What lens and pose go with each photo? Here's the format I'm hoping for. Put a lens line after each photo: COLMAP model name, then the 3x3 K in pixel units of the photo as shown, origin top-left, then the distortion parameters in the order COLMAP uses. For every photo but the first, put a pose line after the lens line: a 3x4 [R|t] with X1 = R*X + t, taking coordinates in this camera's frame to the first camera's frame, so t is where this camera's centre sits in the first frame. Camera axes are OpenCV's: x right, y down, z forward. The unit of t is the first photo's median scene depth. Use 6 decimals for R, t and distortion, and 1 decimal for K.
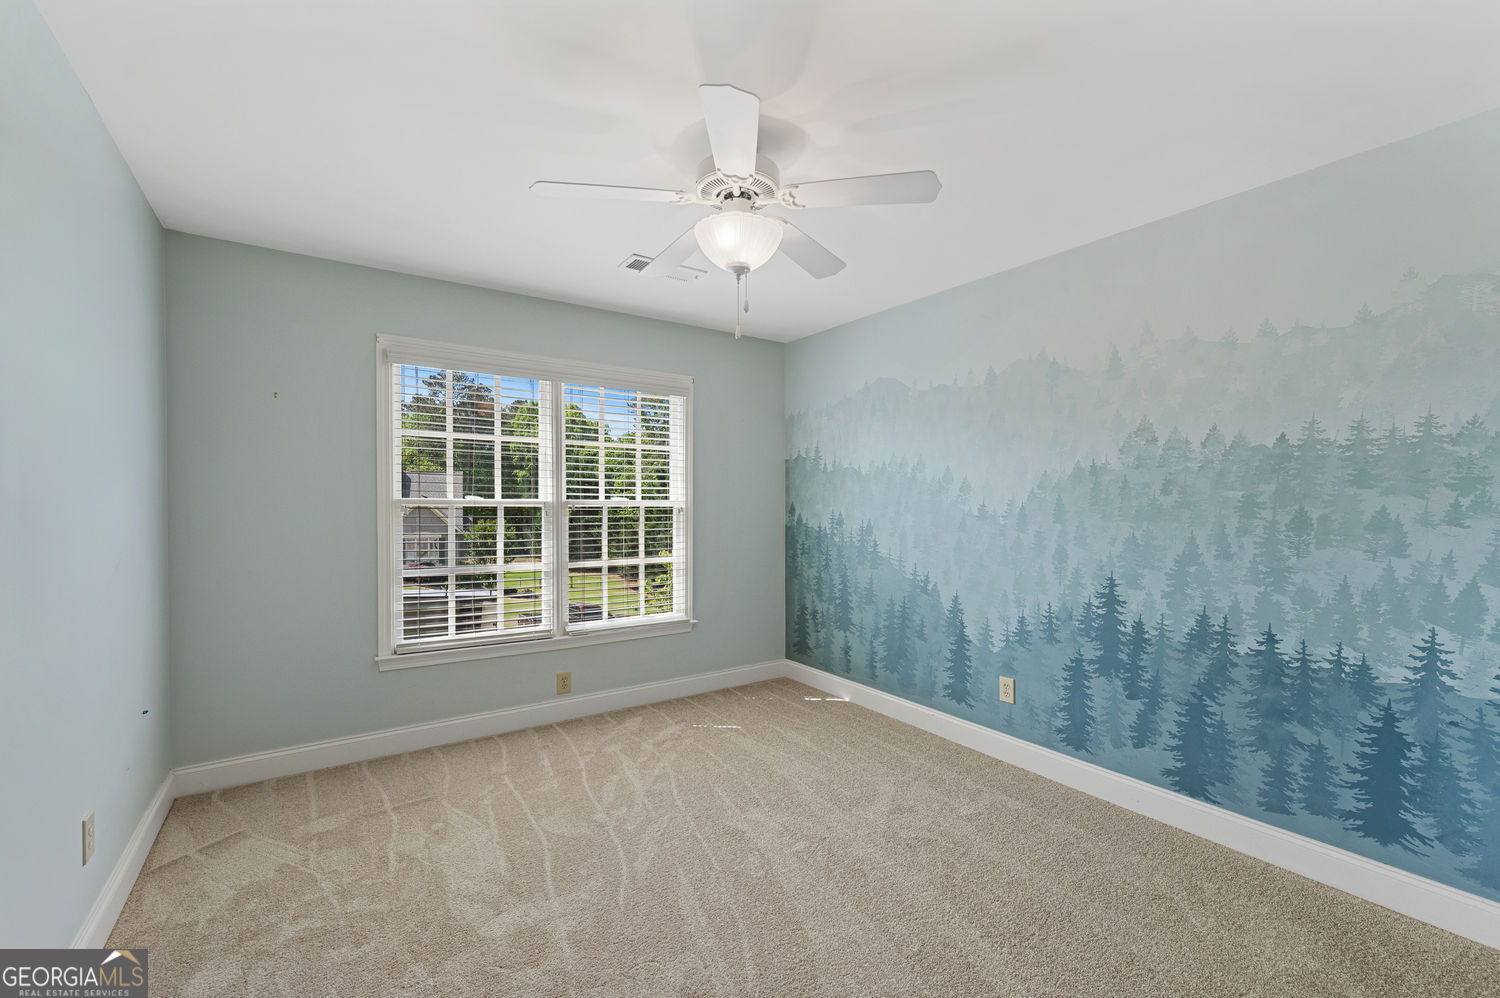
lens RADIAL K [[644.8, 0, 746.5], [0, 644.8, 501.7], [0, 0, 1]] dist [0.004744, 0.000548]
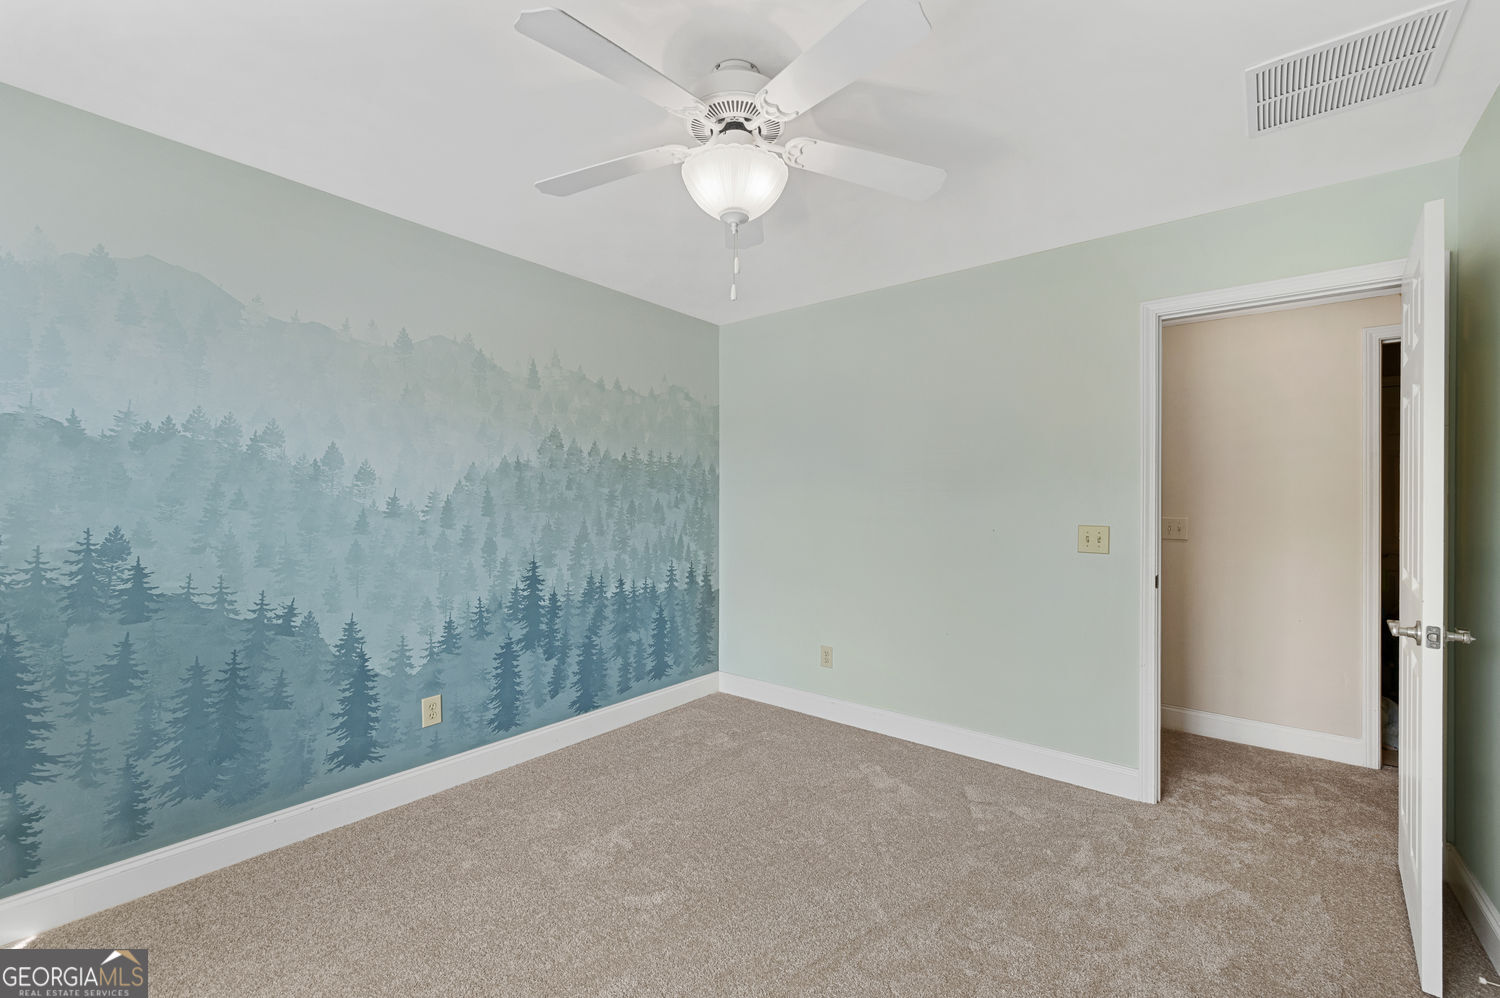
lens RADIAL K [[644.8, 0, 748.1], [0, 644.8, 491.6], [0, 0, 1]] dist [0.004744, 0.000548]
pose [[-0.317653, 0.008385, 0.948170, -0.617417], [-0.004493, 0.999936, -0.010347, 0.003969], [-0.948196, -0.007547, -0.317595, 0.966612]]
